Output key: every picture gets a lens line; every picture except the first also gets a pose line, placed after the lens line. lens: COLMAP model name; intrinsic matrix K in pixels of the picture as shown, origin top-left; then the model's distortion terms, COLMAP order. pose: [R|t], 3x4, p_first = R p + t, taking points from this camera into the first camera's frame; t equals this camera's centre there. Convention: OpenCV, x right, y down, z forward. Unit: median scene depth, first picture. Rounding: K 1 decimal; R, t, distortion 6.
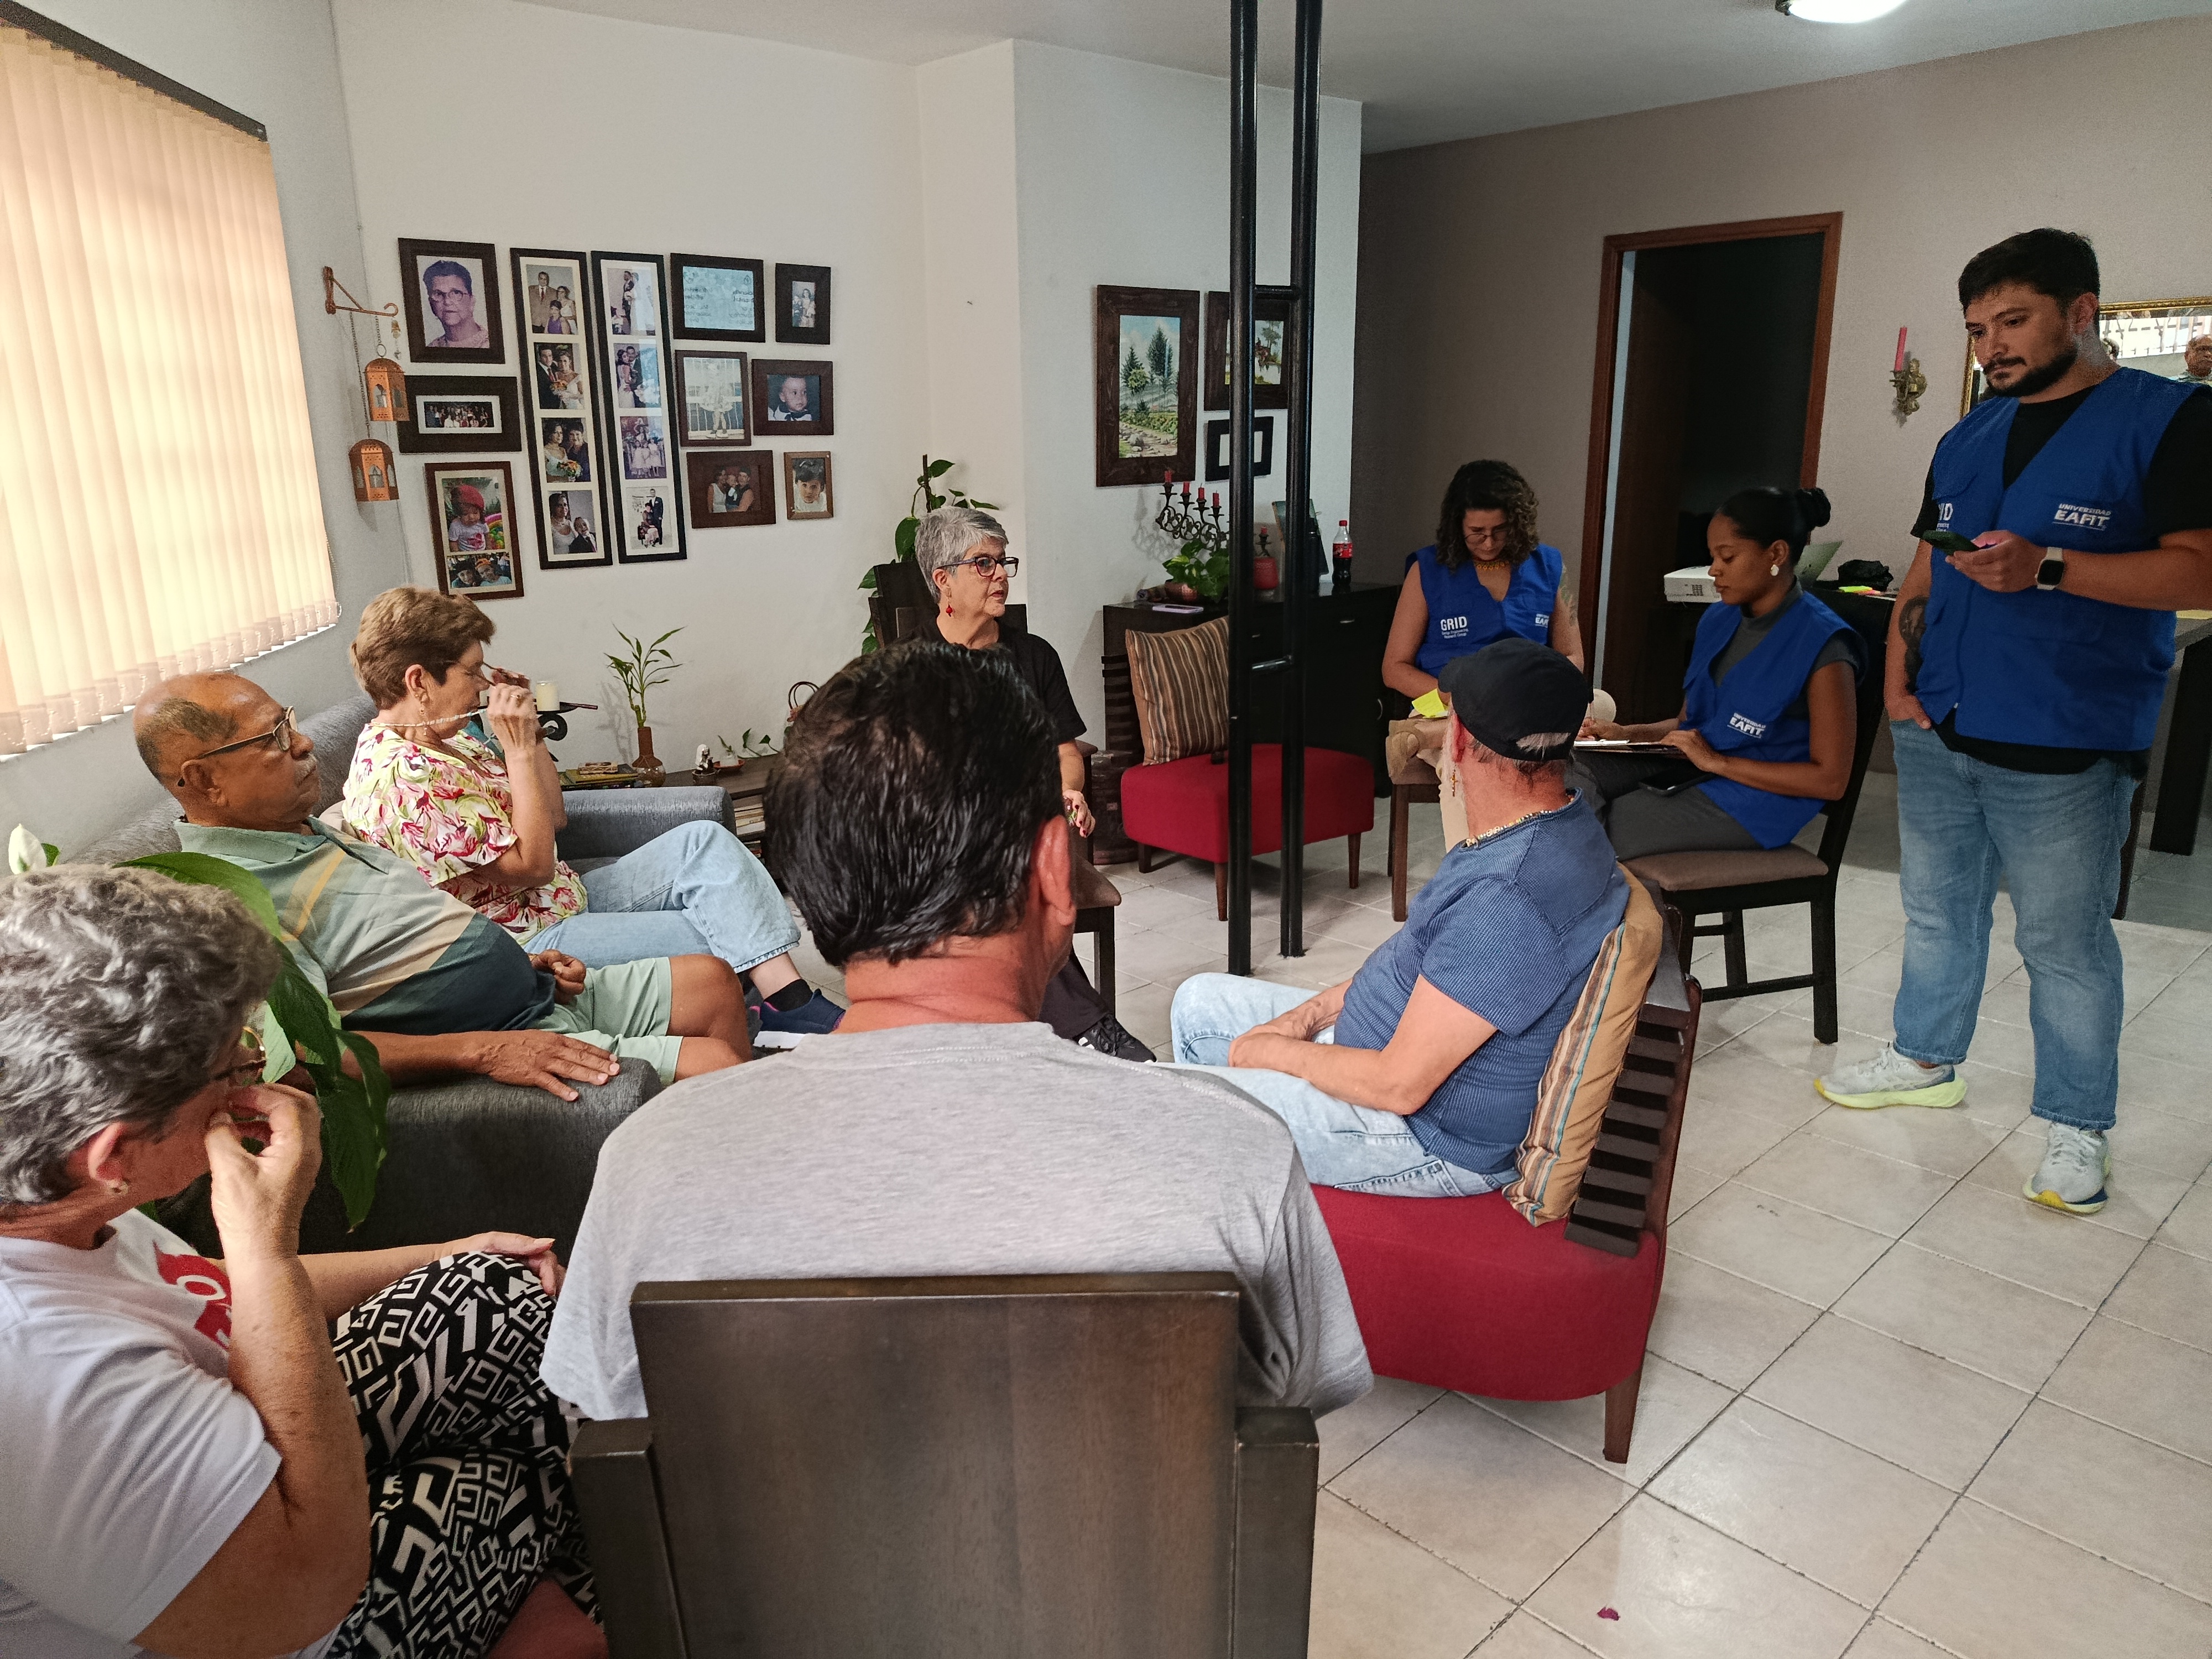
lens RADIAL K [[1529.9, 0, 1143.9], [0, 1529.9, 895.2], [0, 0, 1]] dist [0.054625, -0.107458]
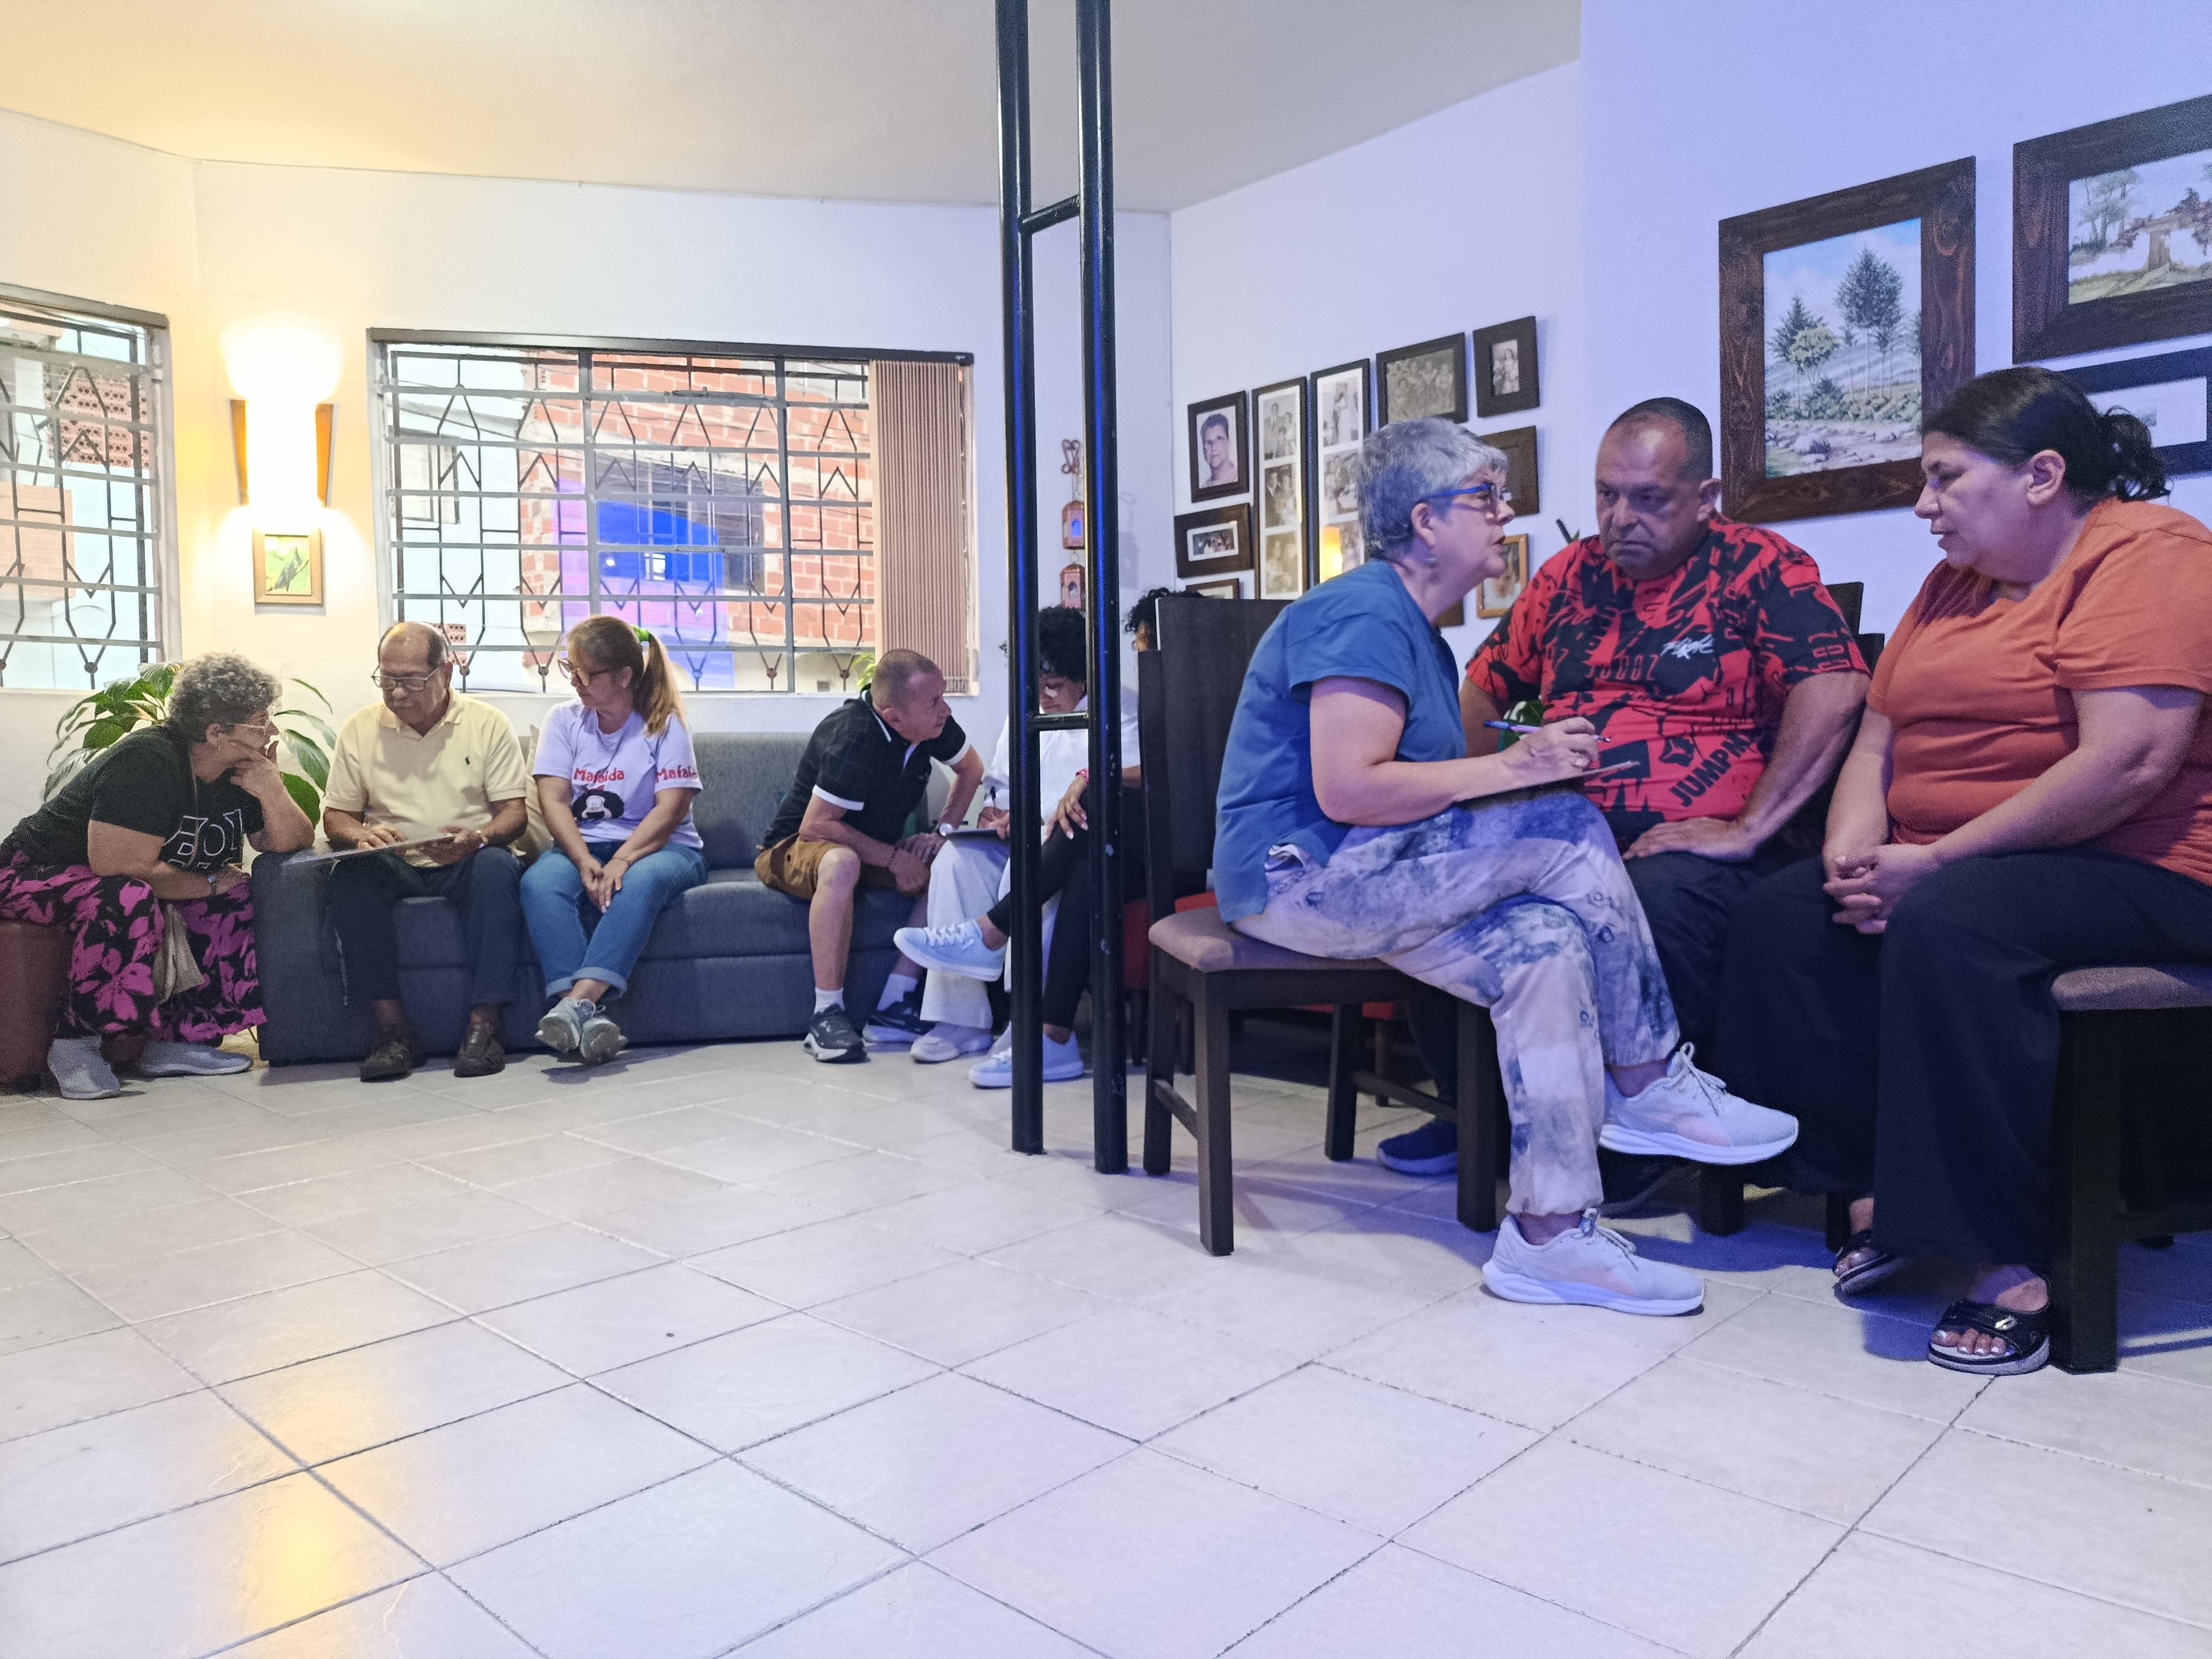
lens RADIAL K [[1529.9, 0, 1143.9], [0, 1529.9, 895.2], [0, 0, 1]] dist [0.054625, -0.107458]
pose [[0.056597, 0.094121, -0.993951, 0.663662], [-0.267282, 0.960637, 0.075747, -0.115945], [0.961955, 0.261378, 0.079526, 0.837073]]
